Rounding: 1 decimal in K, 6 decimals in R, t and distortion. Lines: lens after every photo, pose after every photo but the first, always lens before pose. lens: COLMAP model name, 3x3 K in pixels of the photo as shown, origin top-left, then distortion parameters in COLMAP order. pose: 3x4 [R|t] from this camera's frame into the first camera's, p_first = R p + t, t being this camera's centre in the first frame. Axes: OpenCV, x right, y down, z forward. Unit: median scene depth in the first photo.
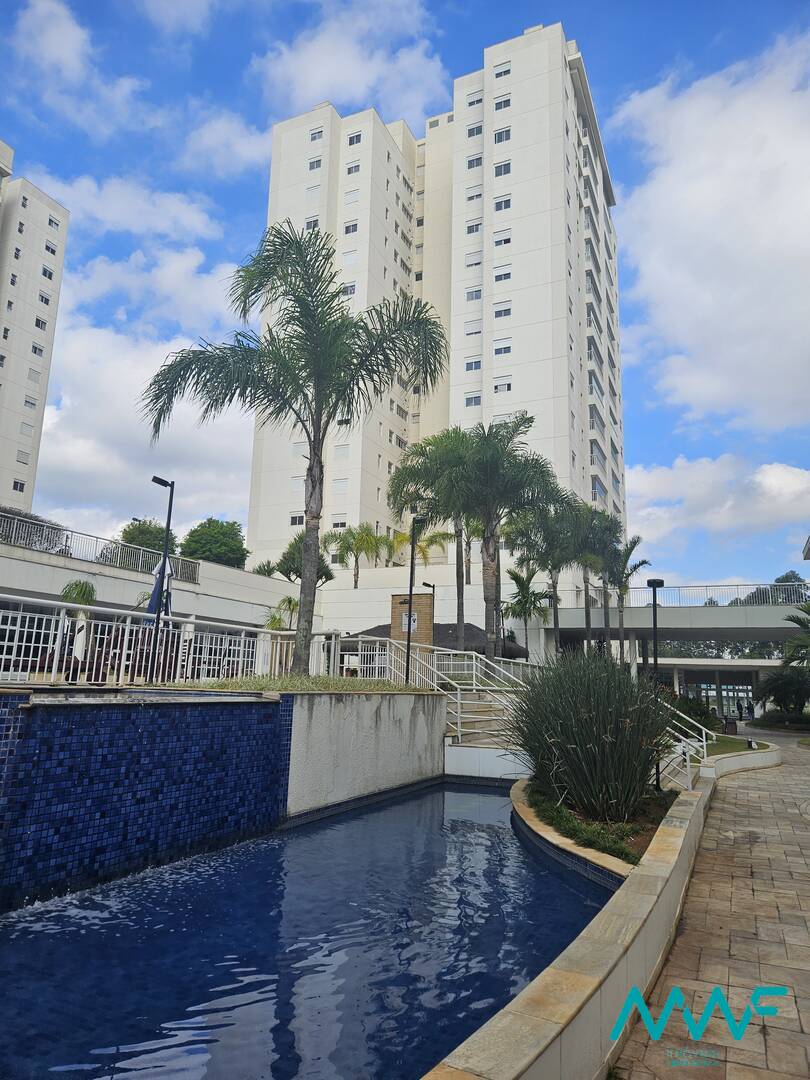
lens RADIAL K [[724.8, 0, 405.0], [0, 724.8, 540.0], [0, 0, 1]] dist [0.068206, -0.065568]
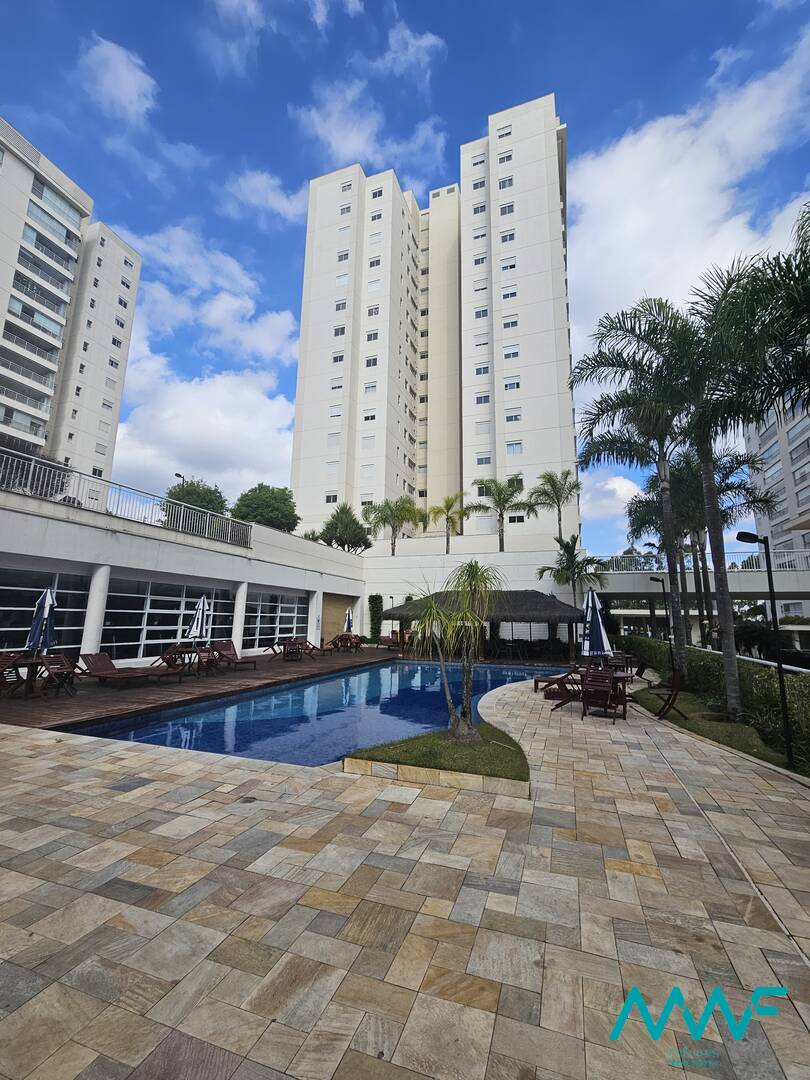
lens RADIAL K [[441.3, 0, 411.4], [0, 441.3, 540.3], [0, 0, 1]] dist [-0.002993, 0.000152]
pose [[0.996059, 0.006367, 0.088467, -0.083797], [-0.008683, 0.999629, 0.025815, 0.022056], [-0.088269, -0.026482, 0.995745, 0.274883]]
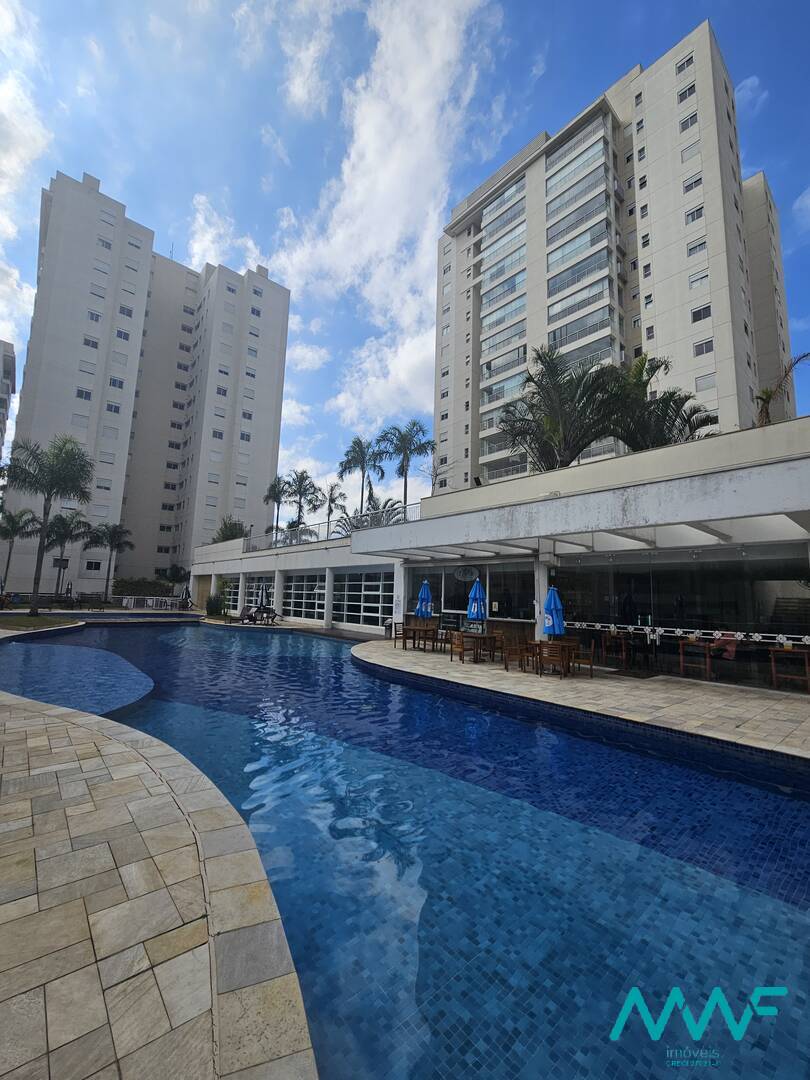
lens RADIAL K [[441.3, 0, 411.4], [0, 441.3, 540.3], [0, 0, 1]] dist [-0.002993, 0.000152]
pose [[-0.413409, -0.152061, -0.897759, 0.159850], [0.146746, 0.961942, -0.230508, 0.143205], [0.898643, -0.227036, -0.375361, 0.834942]]
